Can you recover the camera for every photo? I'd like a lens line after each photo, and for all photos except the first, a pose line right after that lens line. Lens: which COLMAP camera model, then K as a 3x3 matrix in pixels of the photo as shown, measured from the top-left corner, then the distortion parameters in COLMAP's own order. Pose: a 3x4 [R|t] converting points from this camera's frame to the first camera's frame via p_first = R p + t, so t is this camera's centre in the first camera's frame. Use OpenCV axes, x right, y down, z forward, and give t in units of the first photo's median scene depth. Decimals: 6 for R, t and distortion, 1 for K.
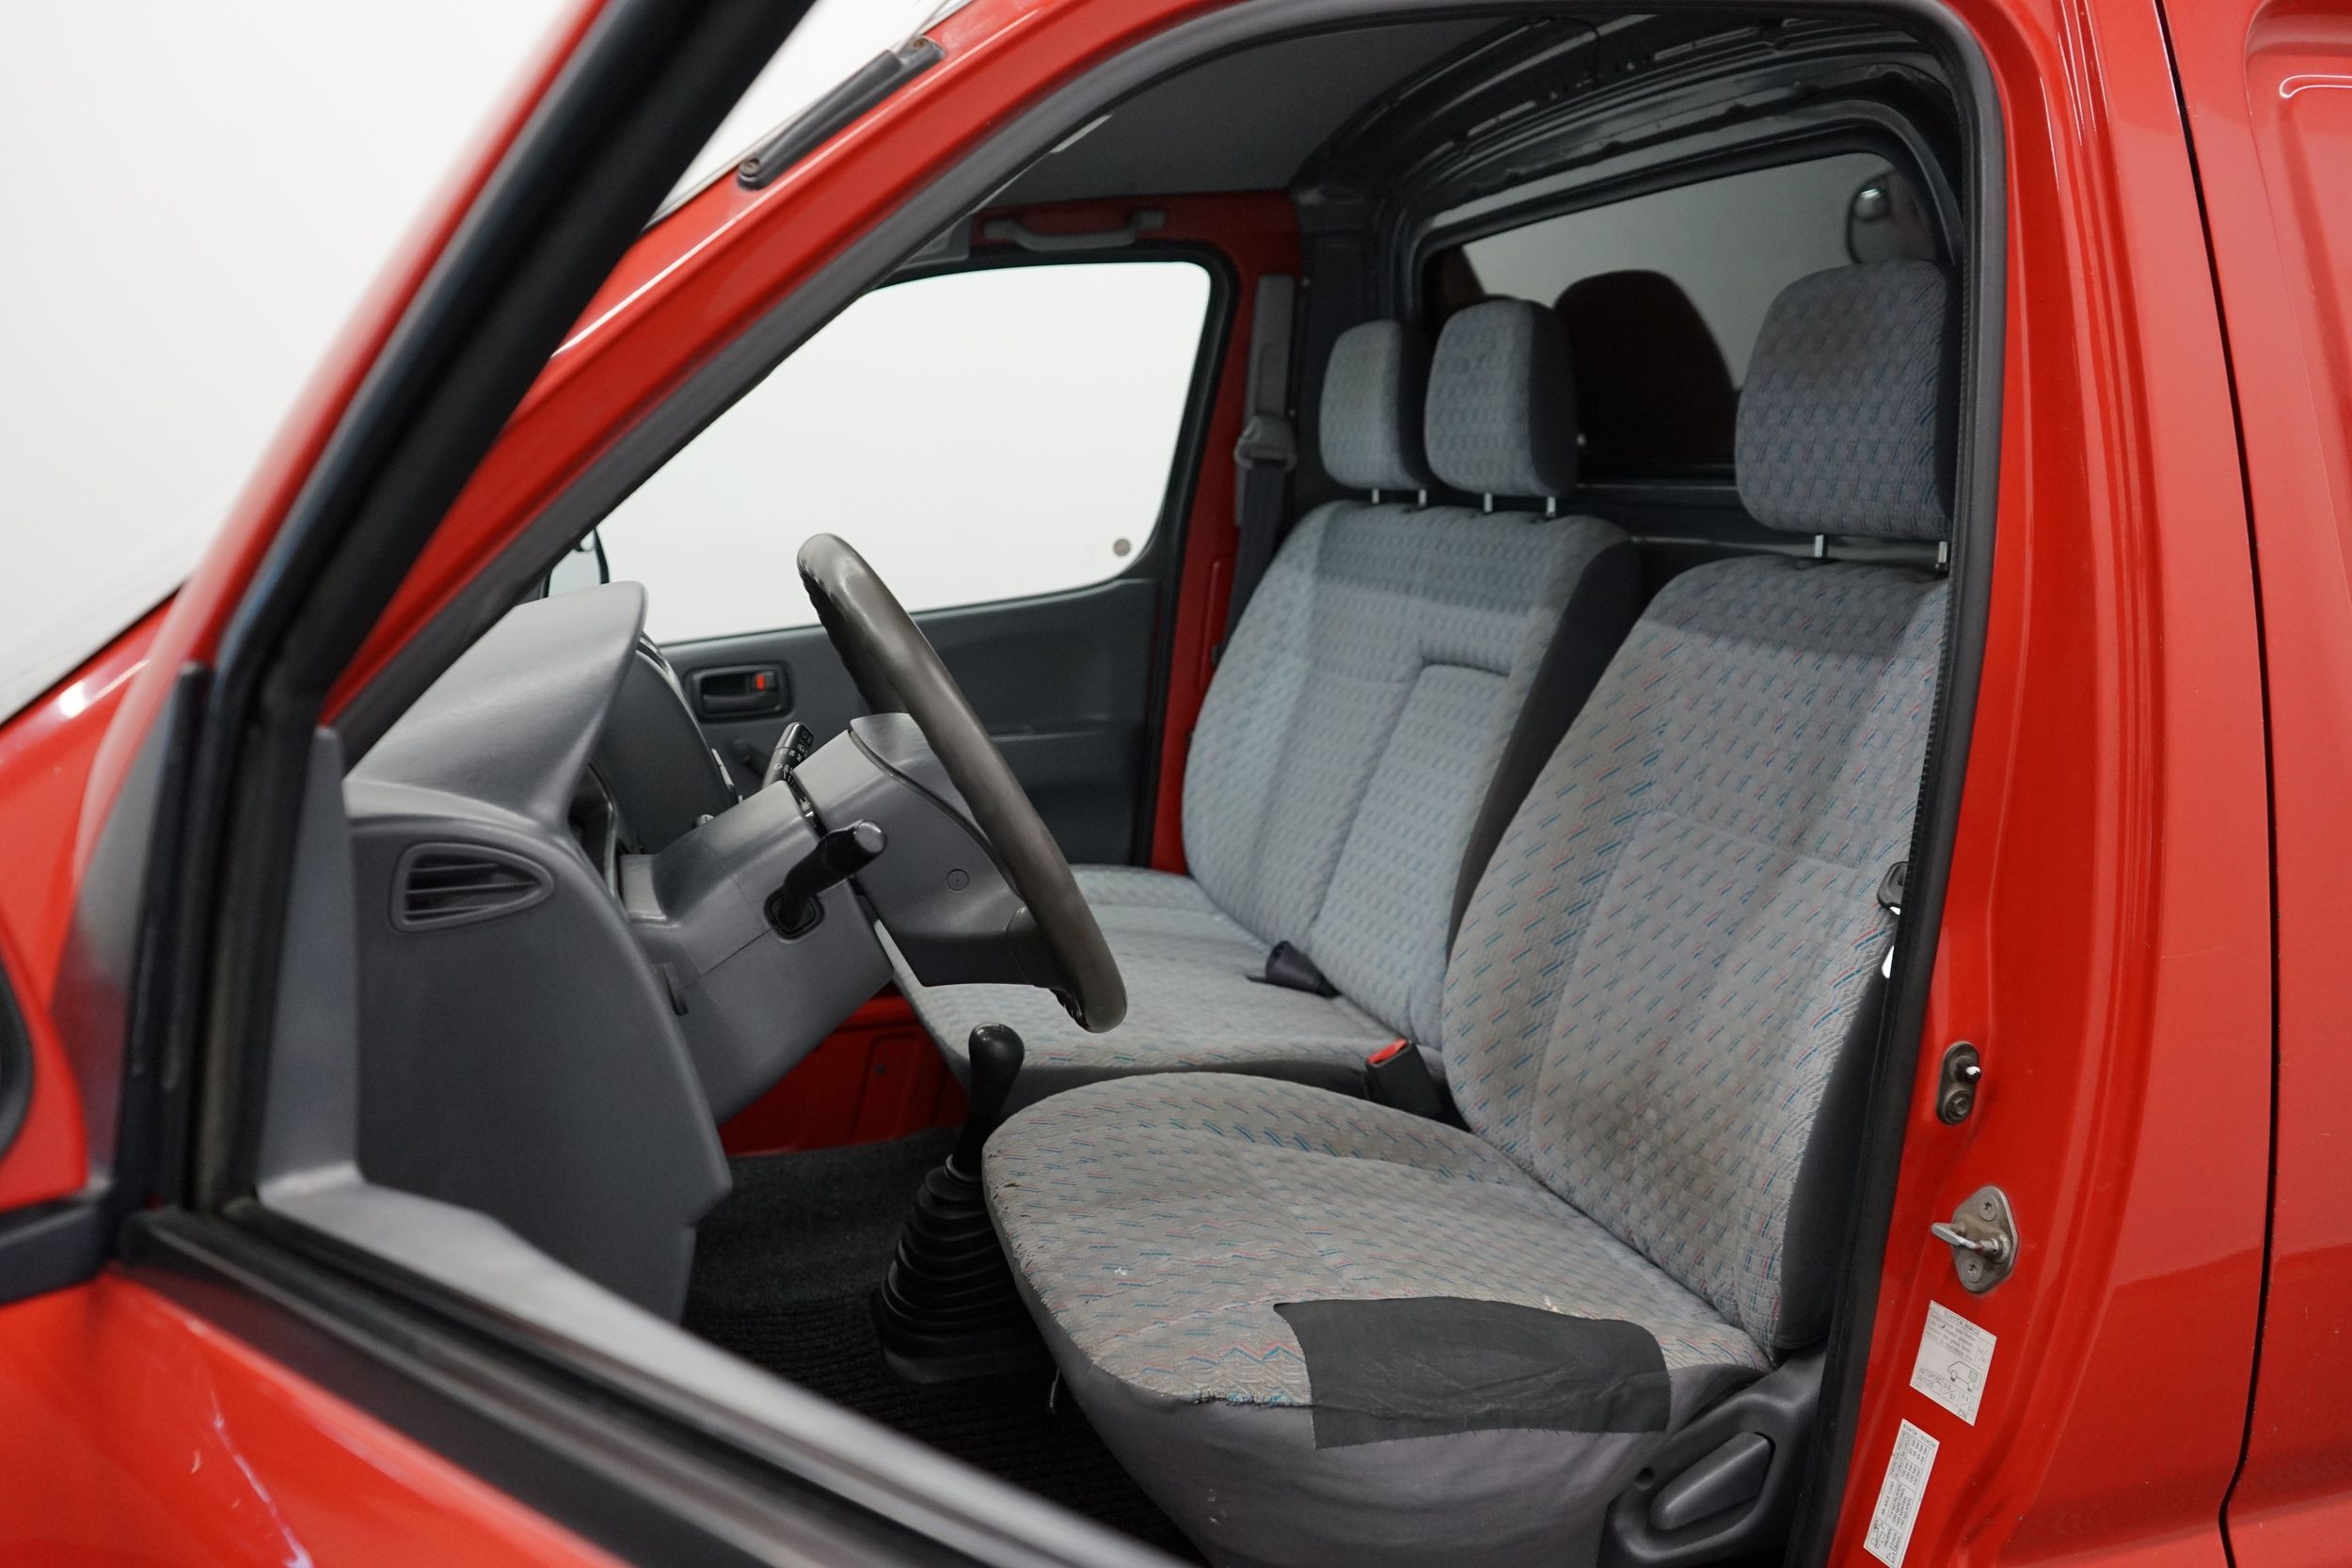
lens RADIAL K [[1868.4, 0, 1176.0], [0, 1868.4, 784.0], [0, 0, 1]] dist [-0.011746, -0.007331]
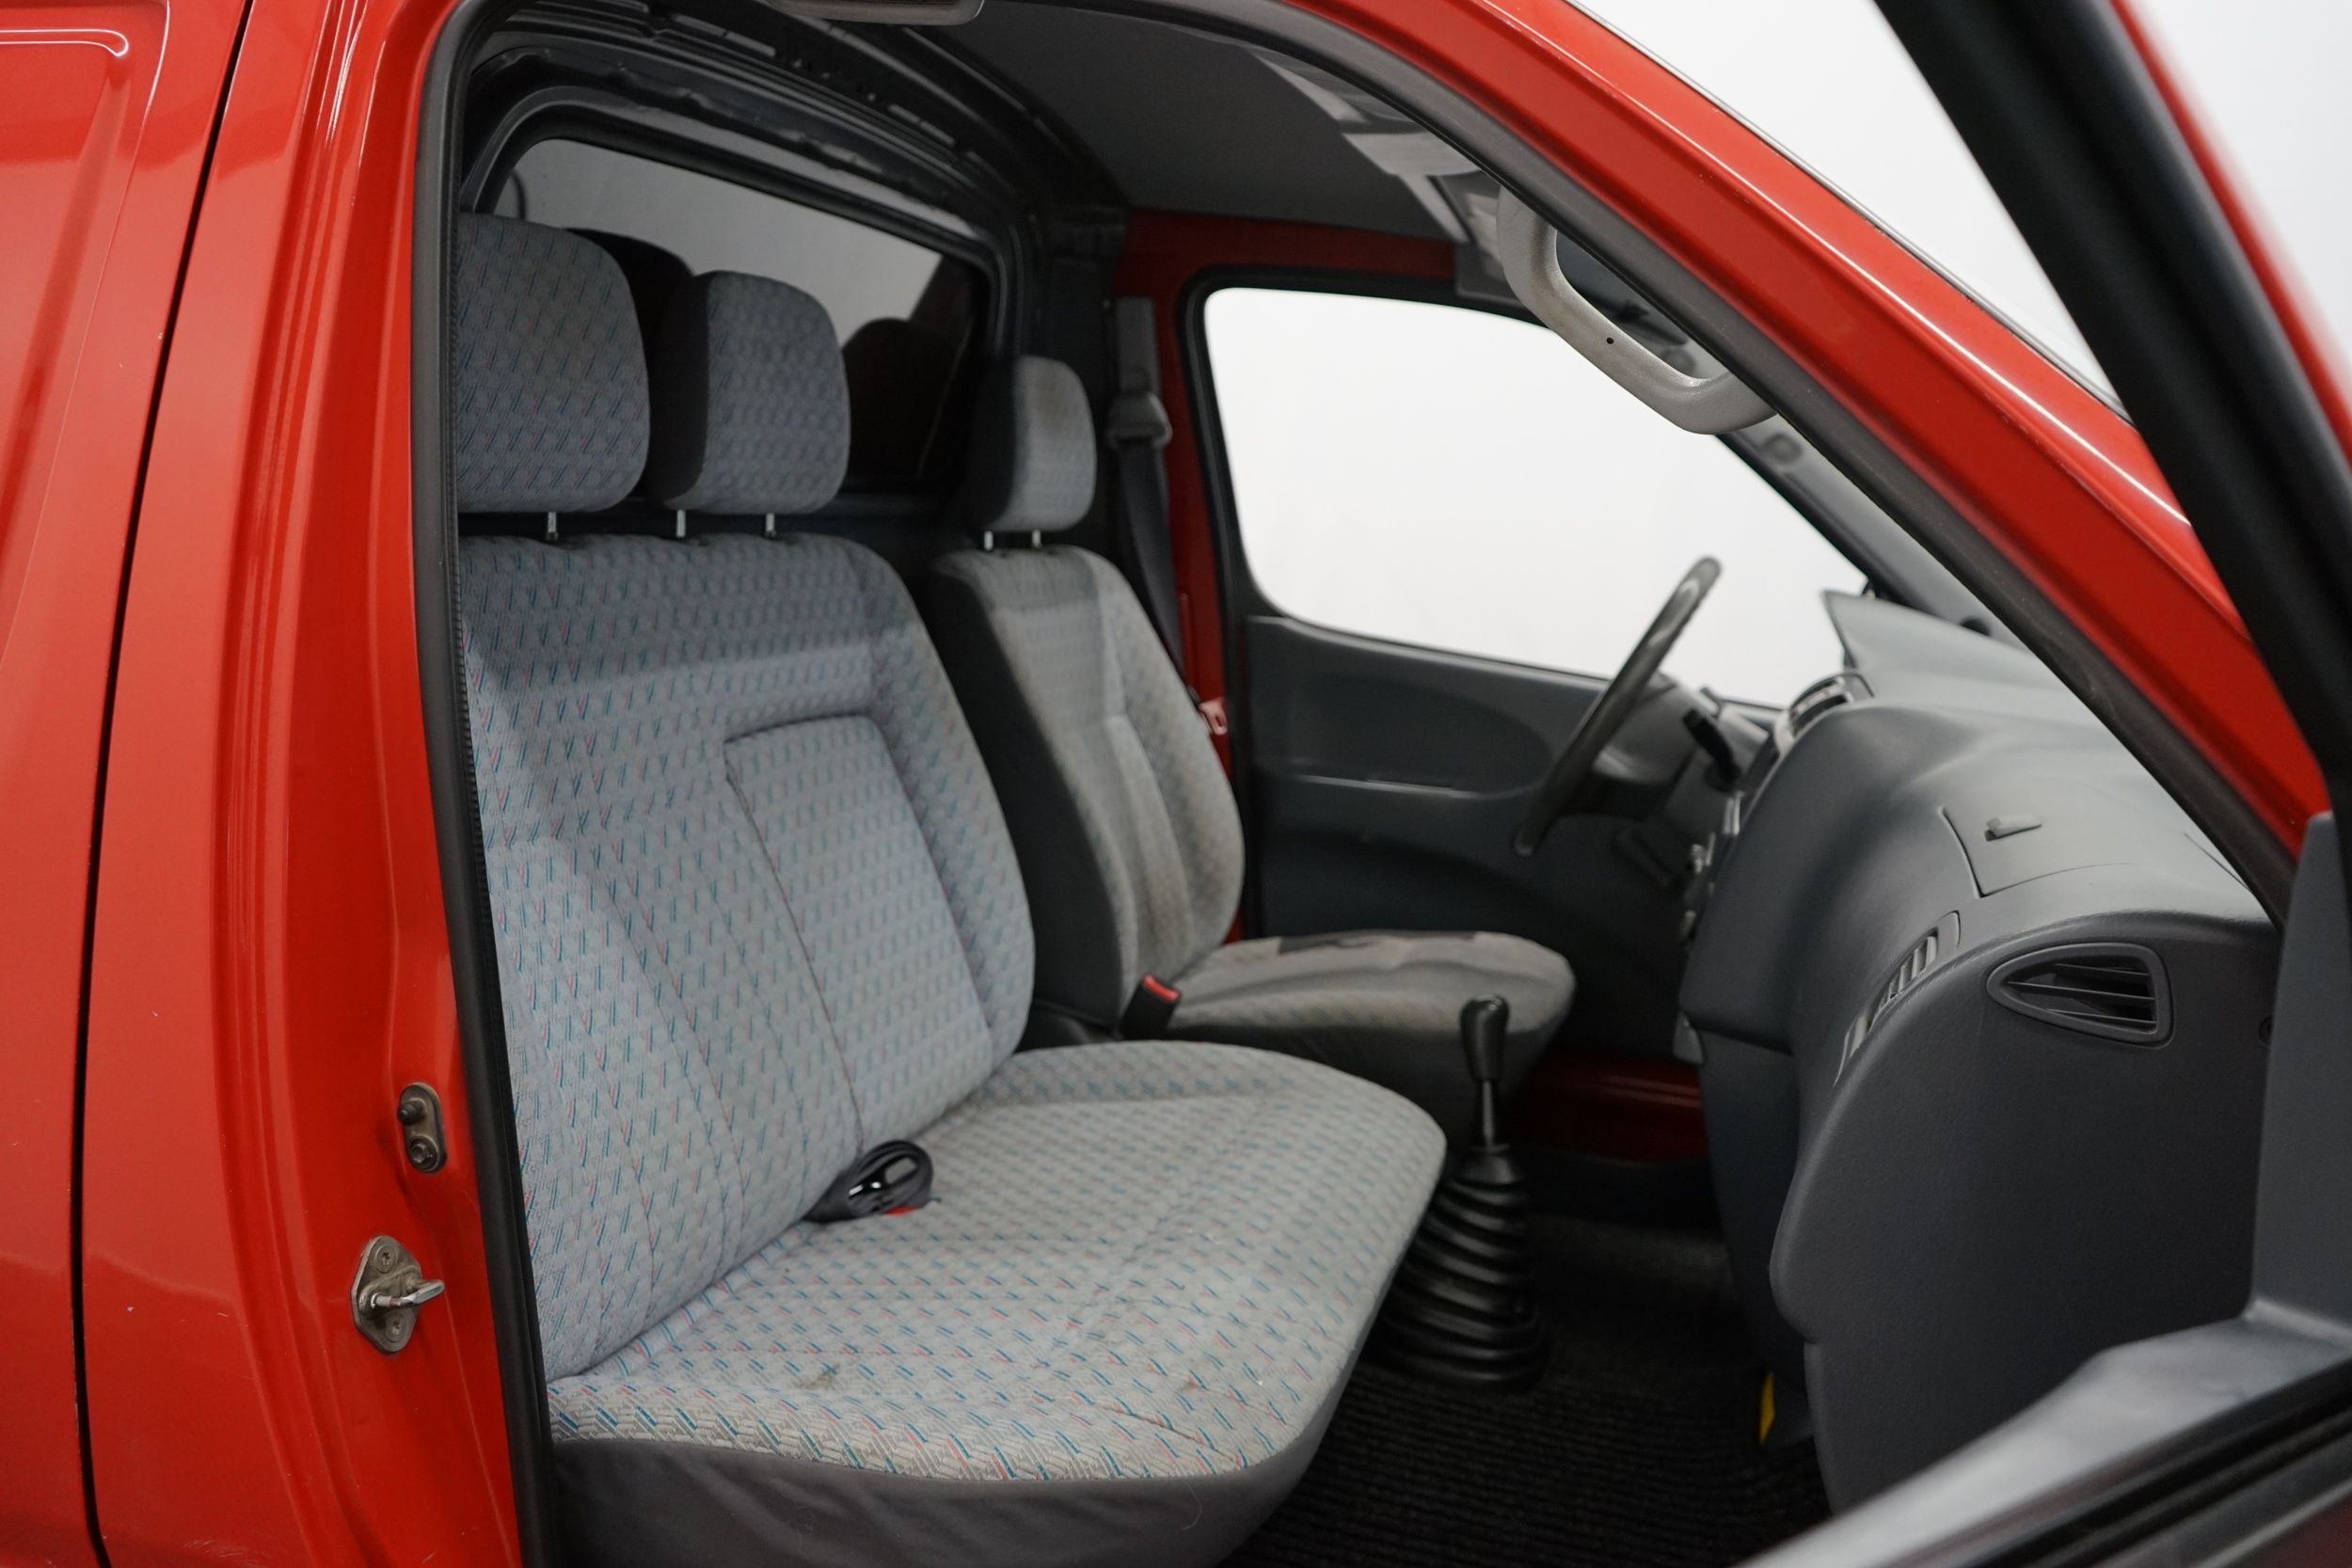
lens RADIAL K [[1868.4, 0, 1176.0], [0, 1868.4, 784.0], [0, 0, 1]] dist [-0.011746, -0.007331]
pose [[-0.817931, -0.119650, 0.562736, -0.453740], [0.059752, 0.955177, 0.289941, -0.269469], [-0.572205, 0.270777, -0.774120, 1.567688]]
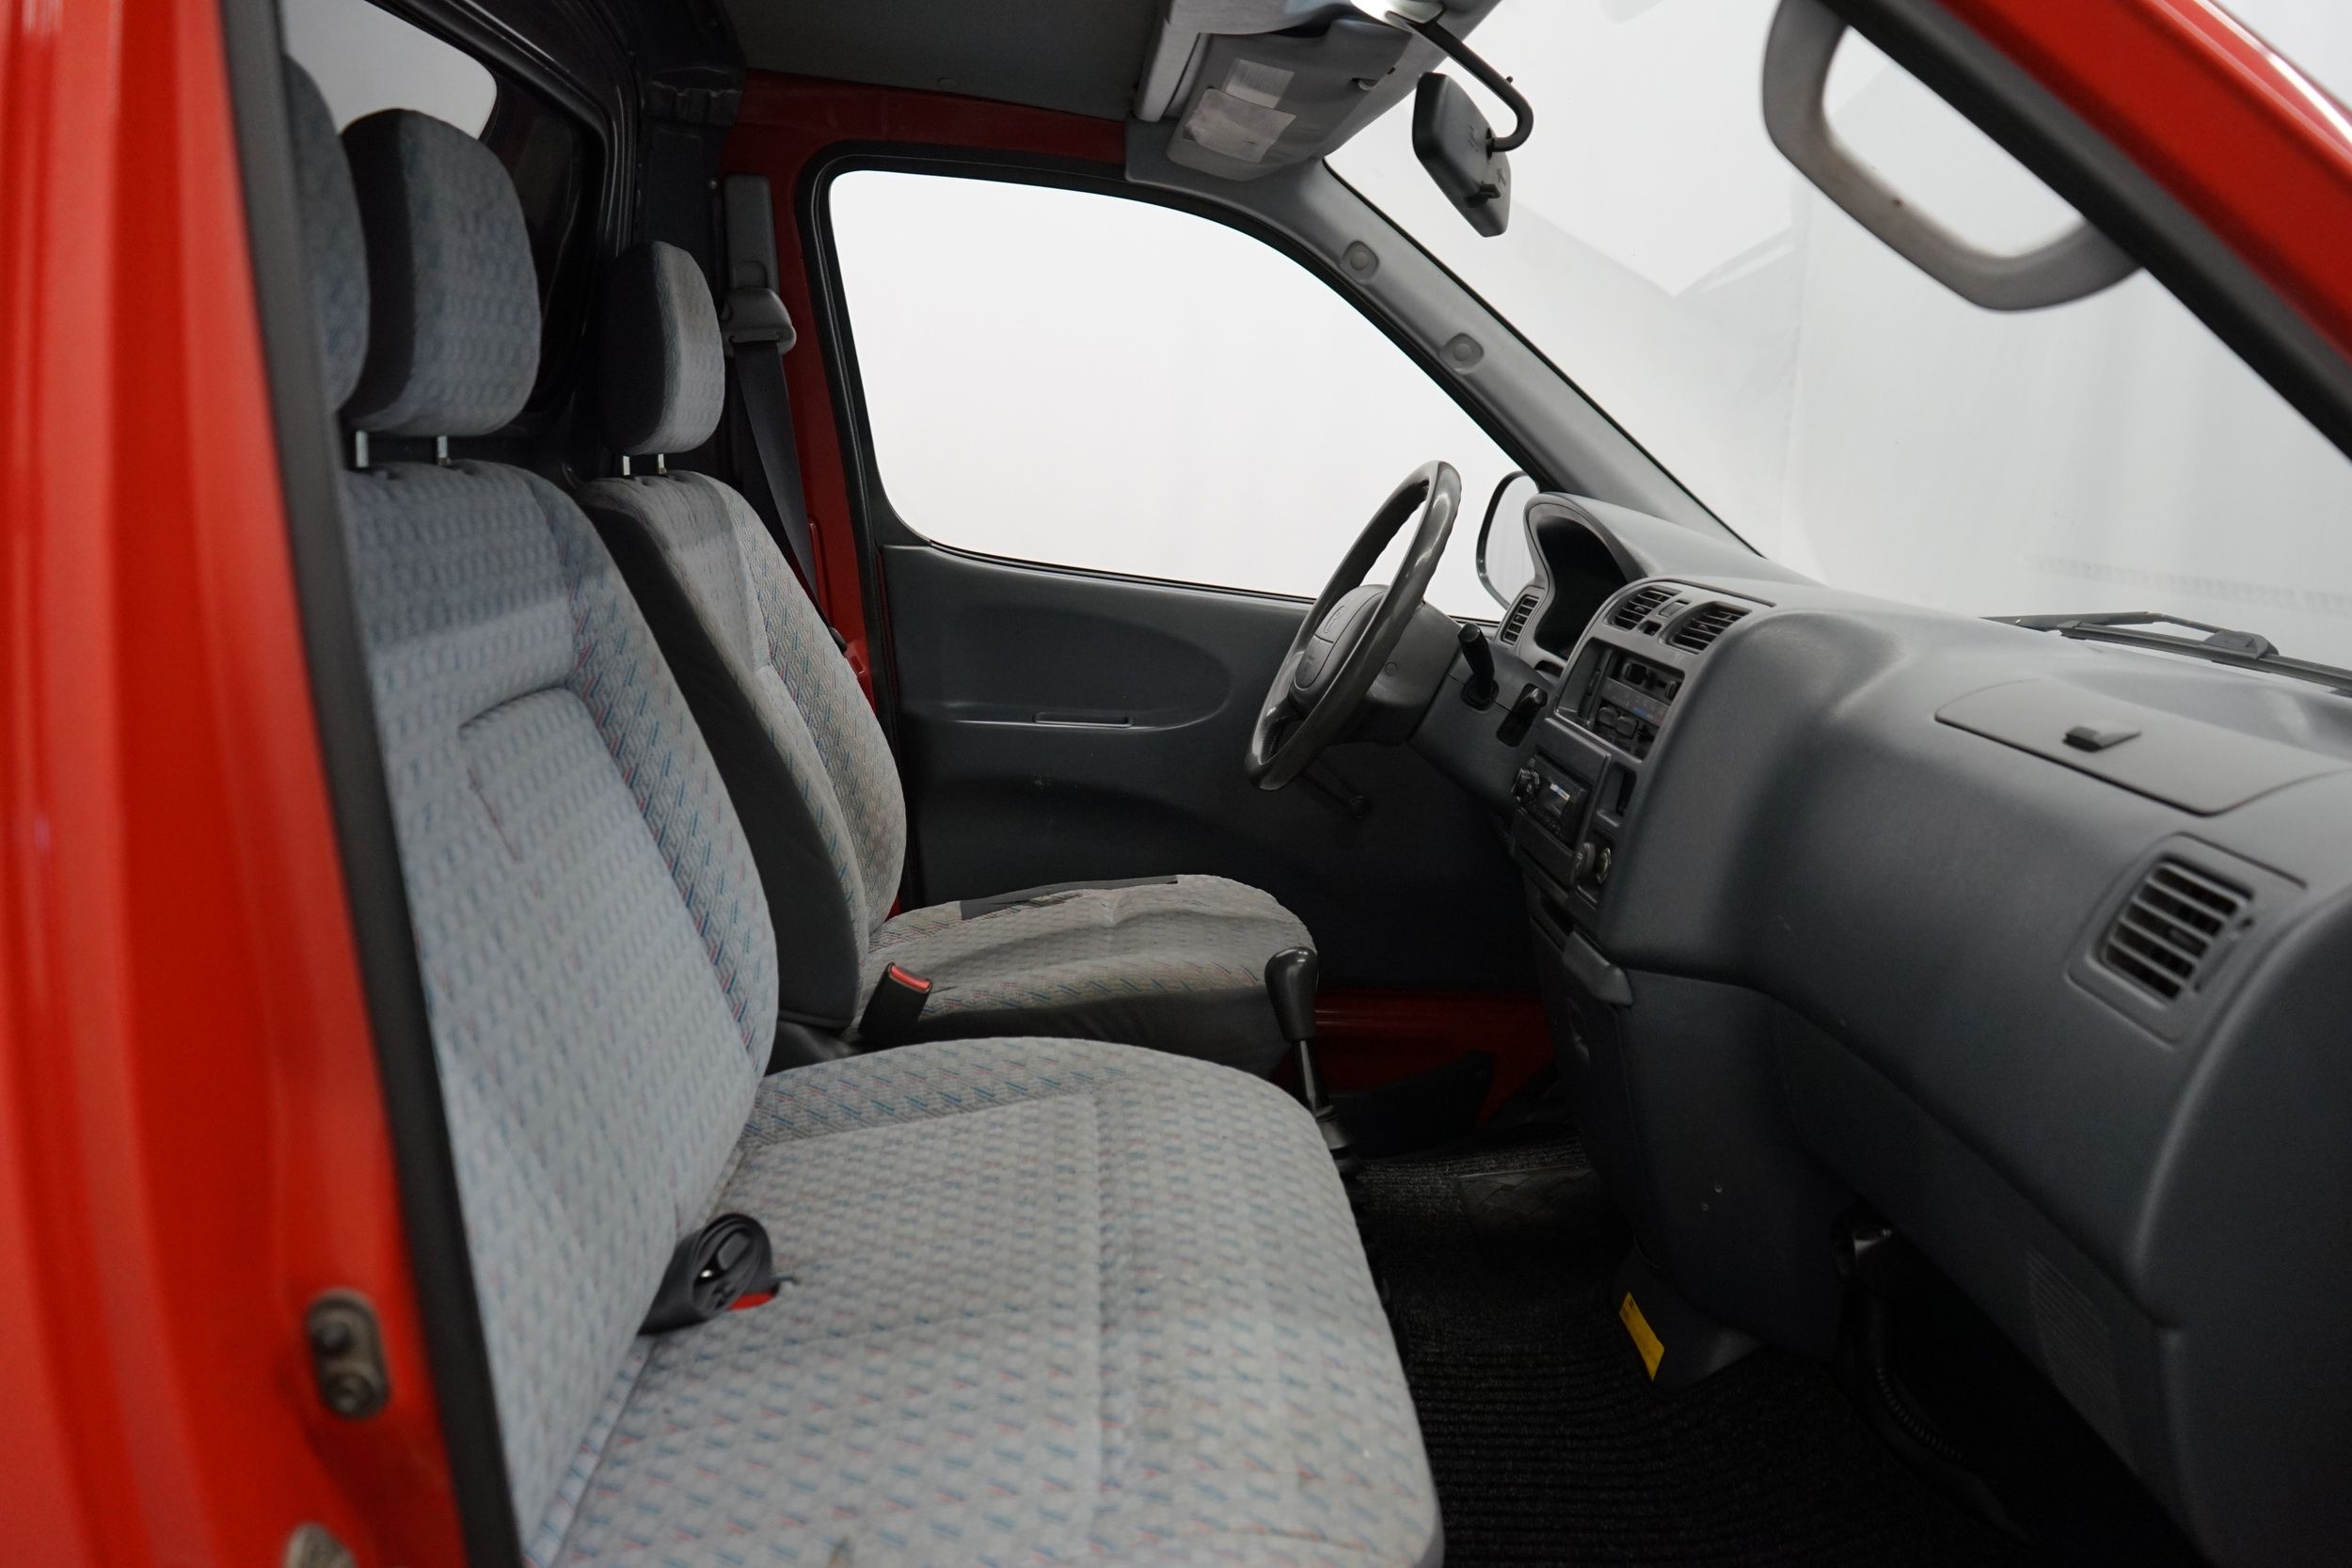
lens RADIAL K [[1868.4, 0, 1176.0], [0, 1868.4, 784.0], [0, 0, 1]] dist [-0.011746, -0.007331]
pose [[-0.965044, -0.068579, 0.252956, -0.231361], [0.023729, 0.938333, 0.344918, -0.256679], [-0.261011, 0.338863, -0.903906, 1.549495]]
